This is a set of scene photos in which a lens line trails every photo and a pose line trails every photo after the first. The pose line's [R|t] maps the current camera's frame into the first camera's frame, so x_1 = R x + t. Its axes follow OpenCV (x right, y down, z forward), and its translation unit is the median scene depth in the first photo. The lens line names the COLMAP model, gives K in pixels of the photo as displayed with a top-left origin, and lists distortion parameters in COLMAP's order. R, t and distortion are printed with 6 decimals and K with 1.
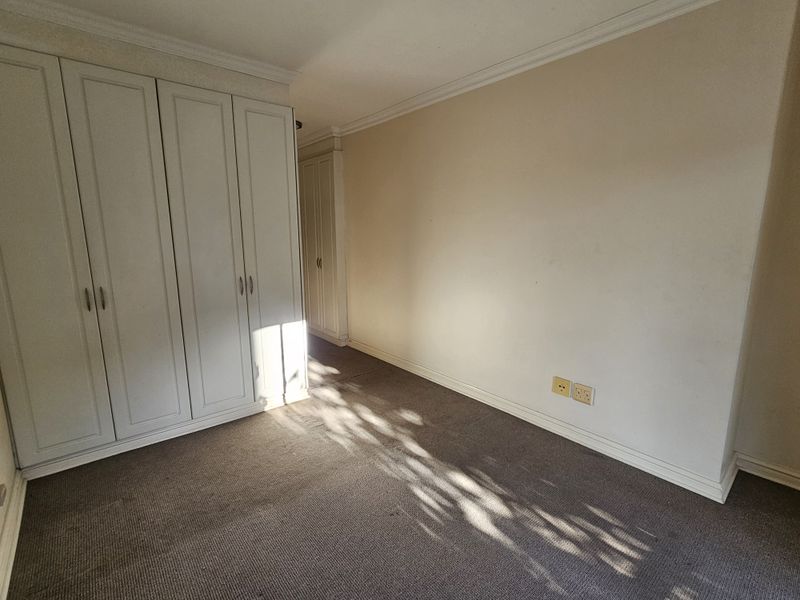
lens RADIAL K [[383.0, 0, 400.0], [0, 383.0, 300.0], [0, 0, 1]] dist [-0.005975, -0.000396]
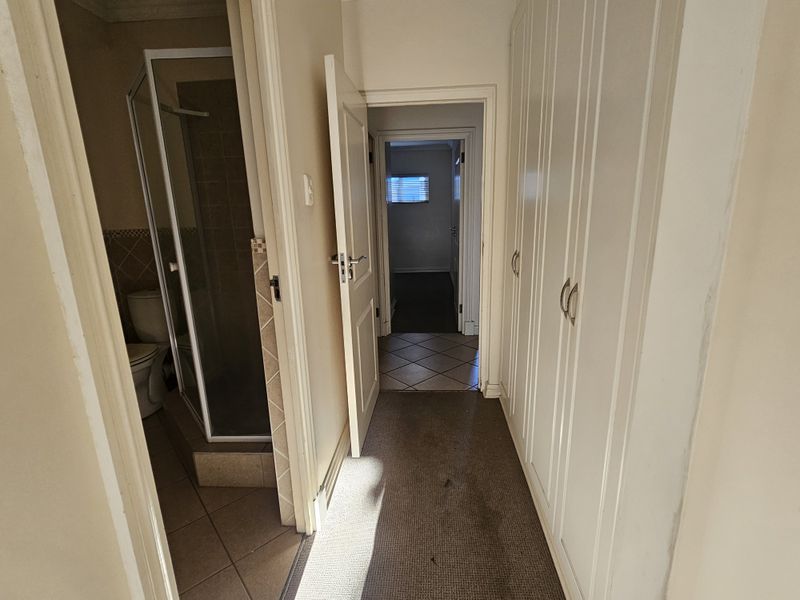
lens RADIAL K [[383.0, 0, 400.0], [0, 383.0, 300.0], [0, 0, 1]] dist [-0.005975, -0.000396]
pose [[0.717058, 0.151652, -0.680316, -0.204851], [-0.101337, 0.988356, 0.113508, -0.195676], [0.689608, -0.012451, 0.724076, 1.271467]]
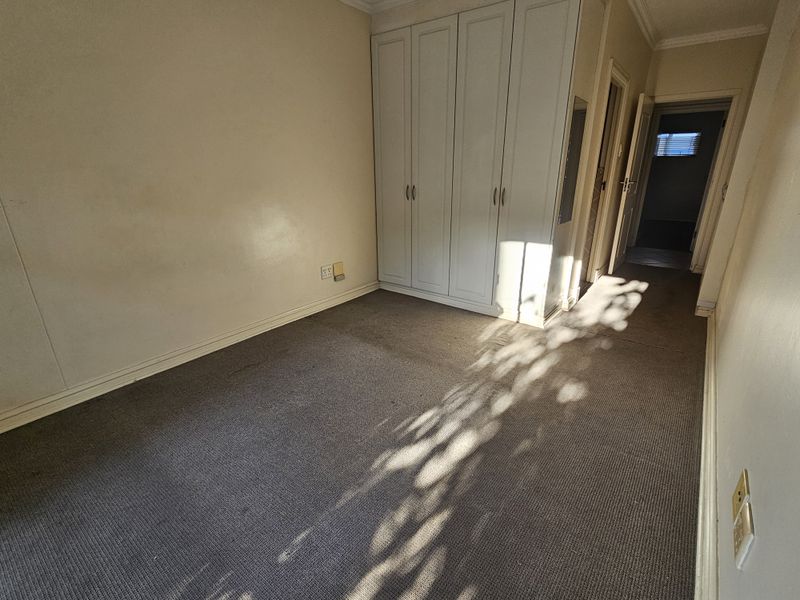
lens RADIAL K [[383.0, 0, 400.0], [0, 383.0, 300.0], [0, 0, 1]] dist [-0.005975, -0.000396]
pose [[0.217003, 0.332839, -0.917675, 0.614340], [-0.168761, 0.938713, 0.300563, -0.041522], [0.961472, 0.089645, 0.259874, 0.470559]]
